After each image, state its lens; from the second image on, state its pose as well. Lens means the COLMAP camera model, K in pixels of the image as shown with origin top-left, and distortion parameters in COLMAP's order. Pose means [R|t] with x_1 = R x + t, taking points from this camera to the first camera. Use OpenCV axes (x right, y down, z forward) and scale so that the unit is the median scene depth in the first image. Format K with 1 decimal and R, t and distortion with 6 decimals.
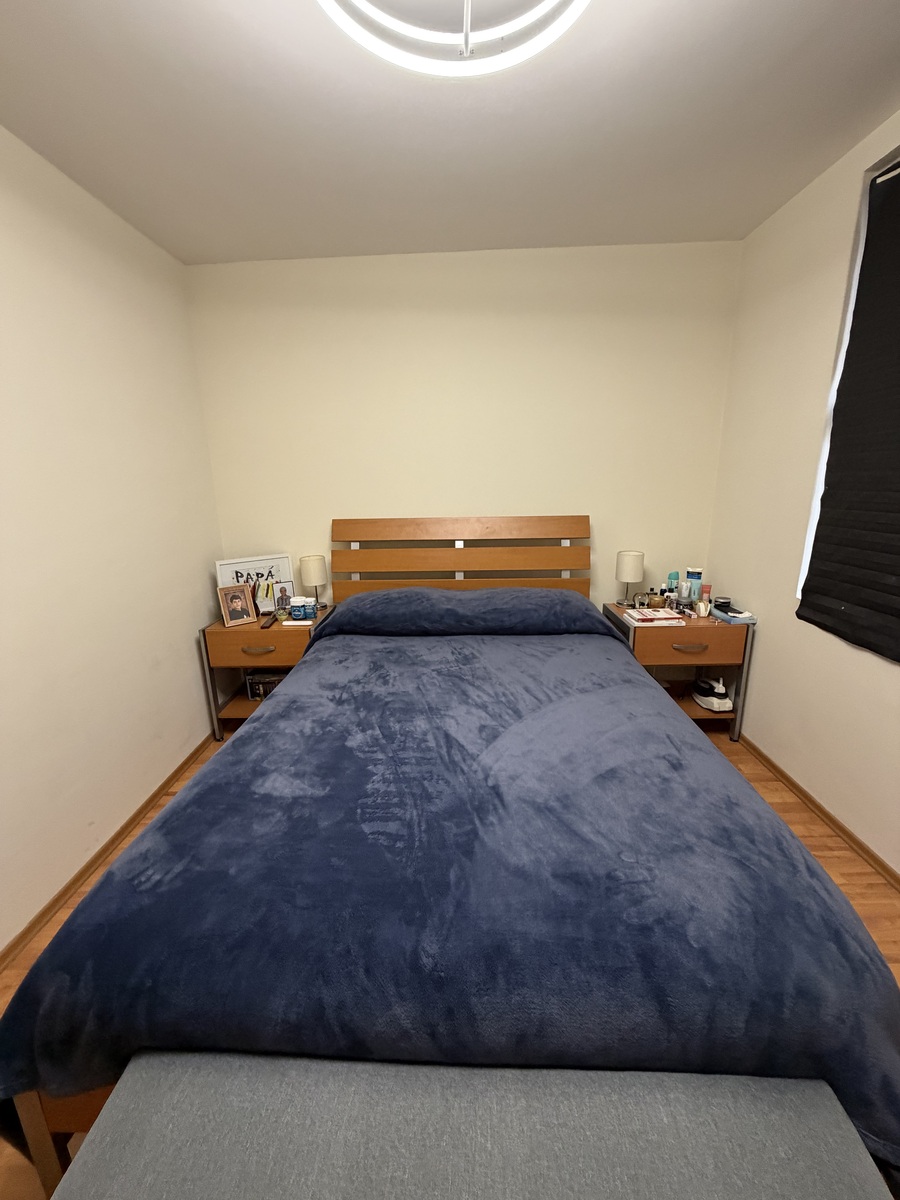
lens RADIAL K [[476.6, 0, 450.0], [0, 476.6, 600.0], [0, 0, 1]] dist [-0.000551, -0.000155]
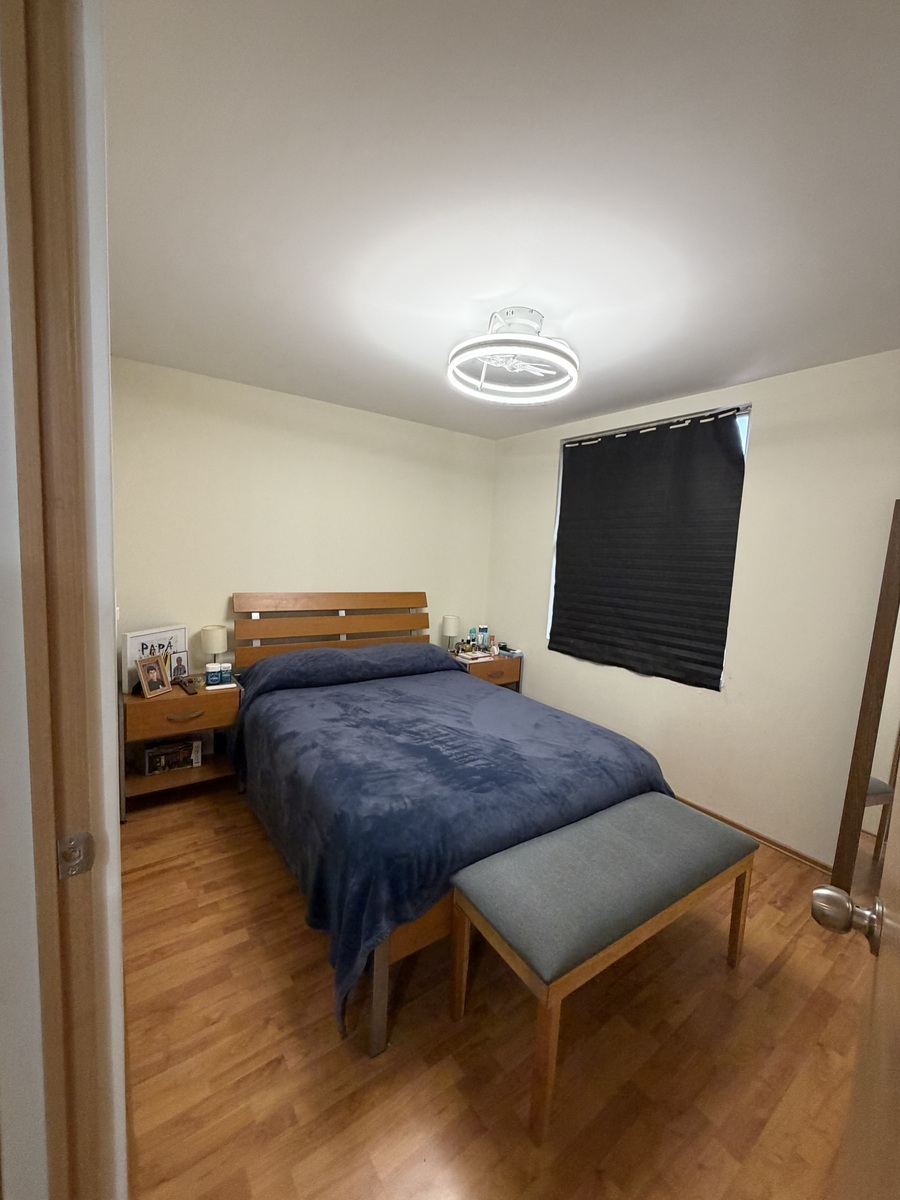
lens RADIAL K [[476.6, 0, 450.0], [0, 476.6, 600.0], [0, 0, 1]] dist [-0.000551, -0.000155]
pose [[0.797568, -0.000243, 0.603229, -0.627764], [0.085760, 0.989888, -0.112991, 0.022043], [-0.597102, 0.141851, 0.789524, -0.232946]]
